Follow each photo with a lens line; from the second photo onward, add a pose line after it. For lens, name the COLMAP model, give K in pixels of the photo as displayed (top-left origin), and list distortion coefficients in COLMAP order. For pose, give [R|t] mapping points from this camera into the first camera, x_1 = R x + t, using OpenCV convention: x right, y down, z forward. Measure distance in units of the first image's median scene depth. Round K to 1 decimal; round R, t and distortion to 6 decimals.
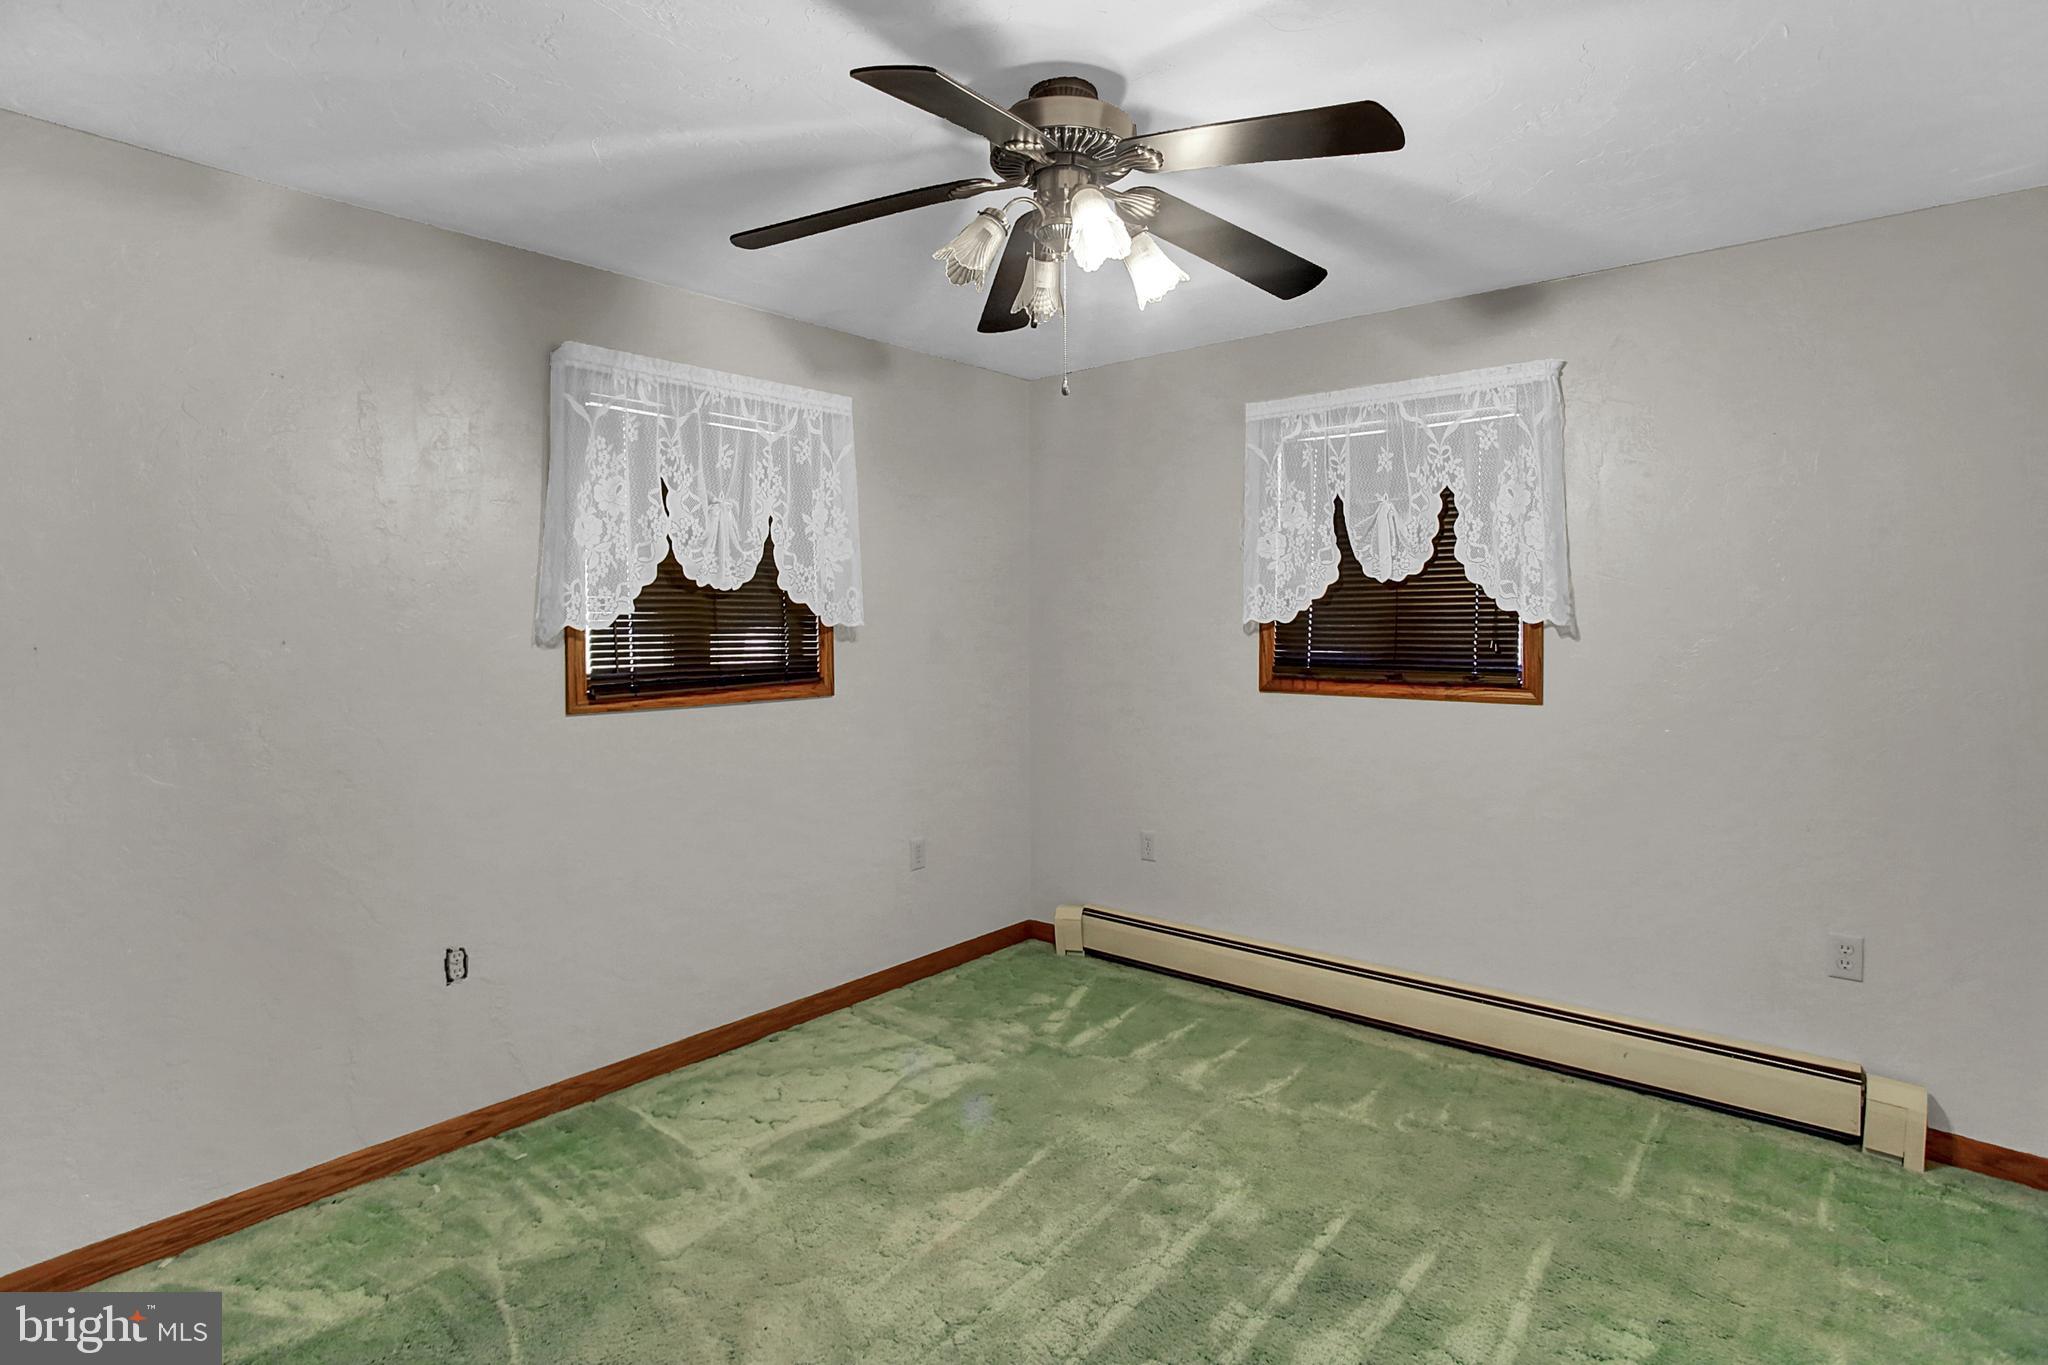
lens RADIAL K [[1005.0, 0, 1024.2], [0, 1005.0, 641.8], [0, 0, 1]] dist [-0.058514, 0.023542]
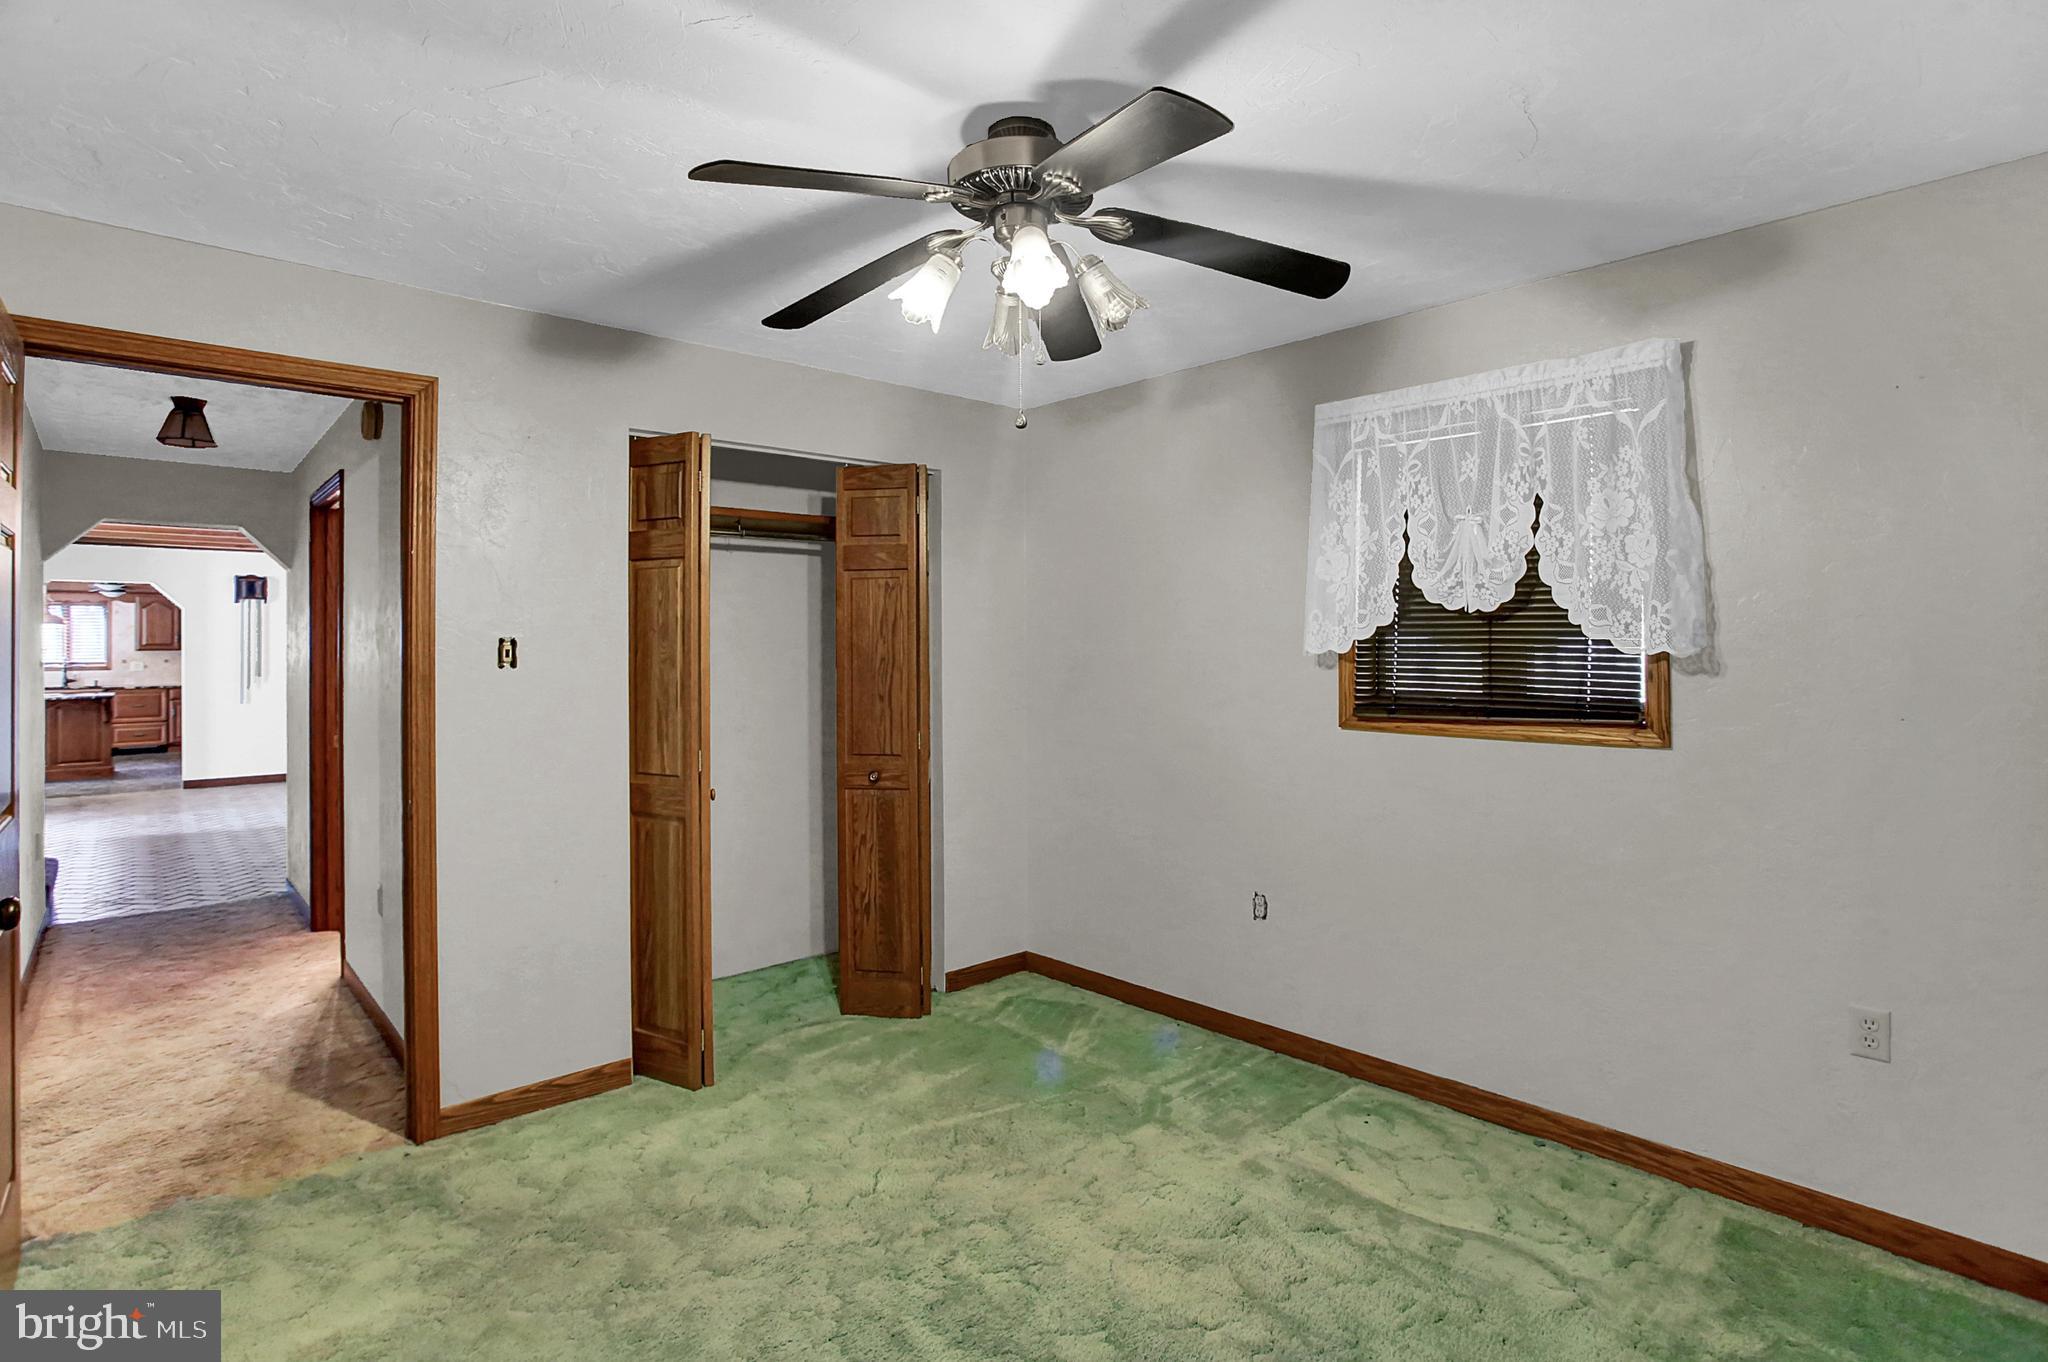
lens RADIAL K [[1006.0, 0, 1020.2], [0, 1006.0, 649.8], [0, 0, 1]] dist [-0.071744, 0.025341]
pose [[-0.114502, 0.011923, -0.993351, 0.683618], [-0.016050, 0.999775, 0.013850, -0.024790], [0.993293, 0.017530, -0.114285, 0.725232]]
